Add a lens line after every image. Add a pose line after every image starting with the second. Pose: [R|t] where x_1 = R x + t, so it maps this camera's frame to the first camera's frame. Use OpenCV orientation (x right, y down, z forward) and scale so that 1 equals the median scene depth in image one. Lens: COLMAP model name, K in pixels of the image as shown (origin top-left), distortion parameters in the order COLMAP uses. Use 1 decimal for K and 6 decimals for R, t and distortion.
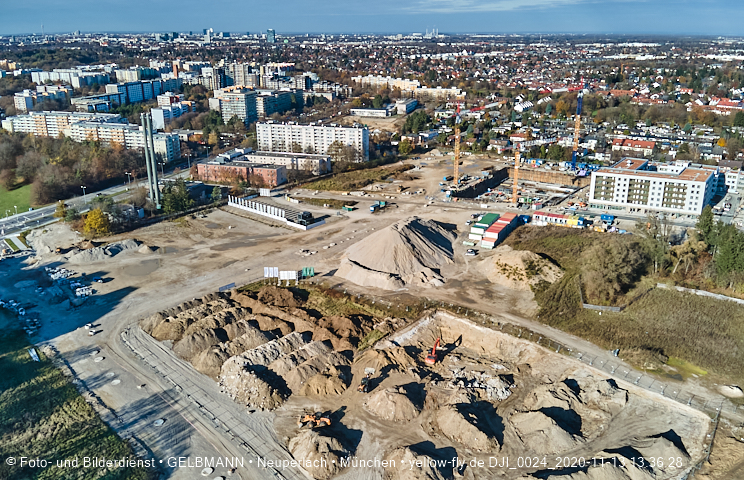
lens RADIAL K [[572.6, 0, 383.4], [0, 572.6, 252.2], [0, 0, 1]] dist [0.086188, -0.140379]
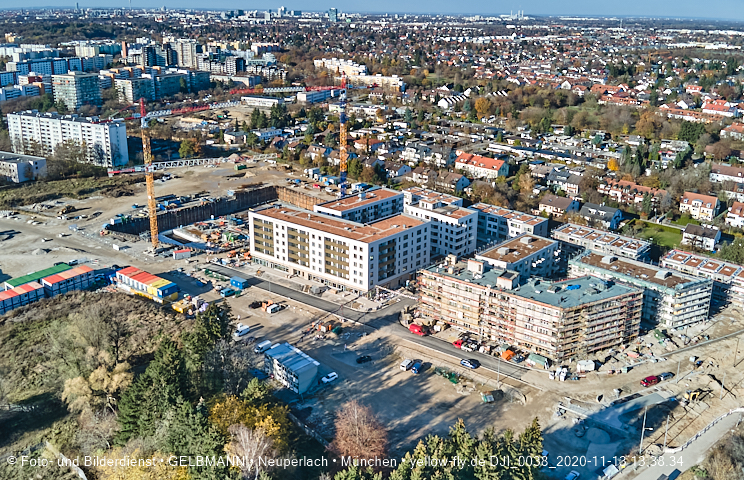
lens RADIAL K [[589.8, 0, 383.2], [0, 589.8, 239.4], [0, 0, 1]] dist [0.078335, -0.140085]
pose [[0.988901, 0.069043, -0.131558, 0.632606], [-0.069058, 0.997603, 0.004454, -0.123808], [0.131550, 0.004681, 0.991298, 0.341205]]
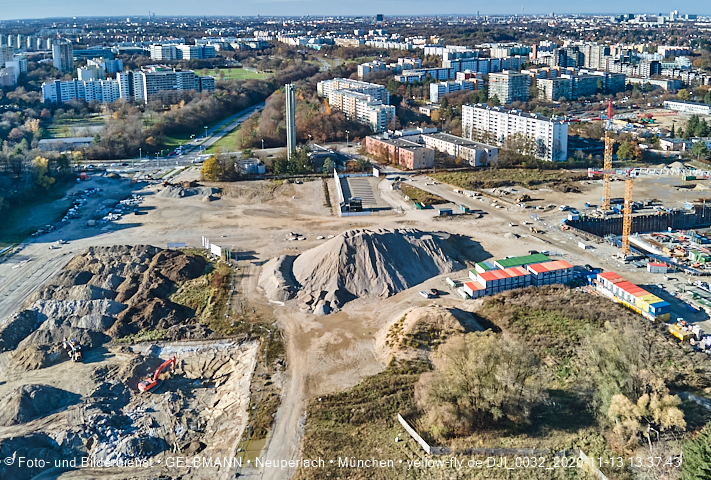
lens RADIAL K [[536.8, 0, 364.1], [0, 536.8, 260.5], [0, 0, 1]] dist [0.089328, -0.144982]
pose [[0.711455, 0.283944, -0.642812, 0.444640], [-0.243330, 0.957686, 0.153717, -0.106835], [0.659259, 0.047053, 0.750443, 0.350101]]
